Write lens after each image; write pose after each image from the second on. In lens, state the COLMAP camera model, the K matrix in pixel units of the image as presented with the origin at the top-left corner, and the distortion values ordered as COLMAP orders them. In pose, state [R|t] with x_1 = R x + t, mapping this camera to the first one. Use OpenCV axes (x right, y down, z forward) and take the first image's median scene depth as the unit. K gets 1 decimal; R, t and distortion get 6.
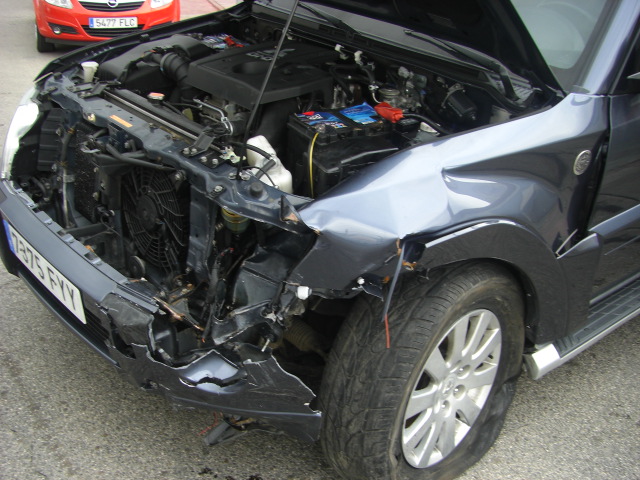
lens RADIAL K [[731.6, 0, 303.6], [0, 731.6, 263.9], [0, 0, 1]] dist [-0.136687, 0.000000]
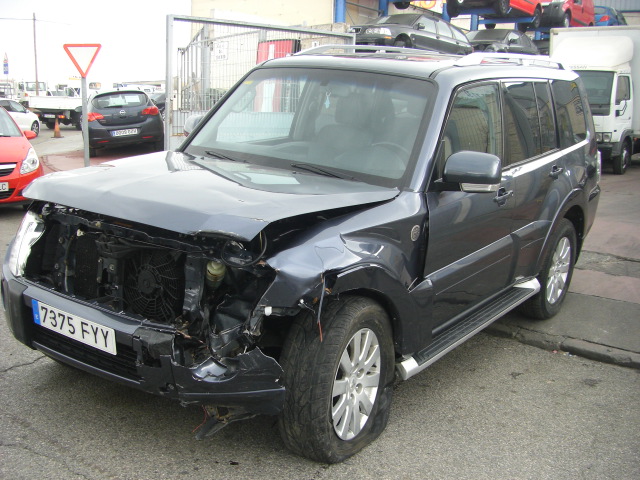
lens RADIAL K [[731.6, 0, 311.0], [0, 731.6, 263.5], [0, 0, 1]] dist [-0.136687, 0.000000]
pose [[0.964784, -0.062833, 0.255427, -0.267634], [0.117995, 0.971250, -0.206764, 0.239232], [-0.235092, 0.229622, 0.944461, -0.494981]]
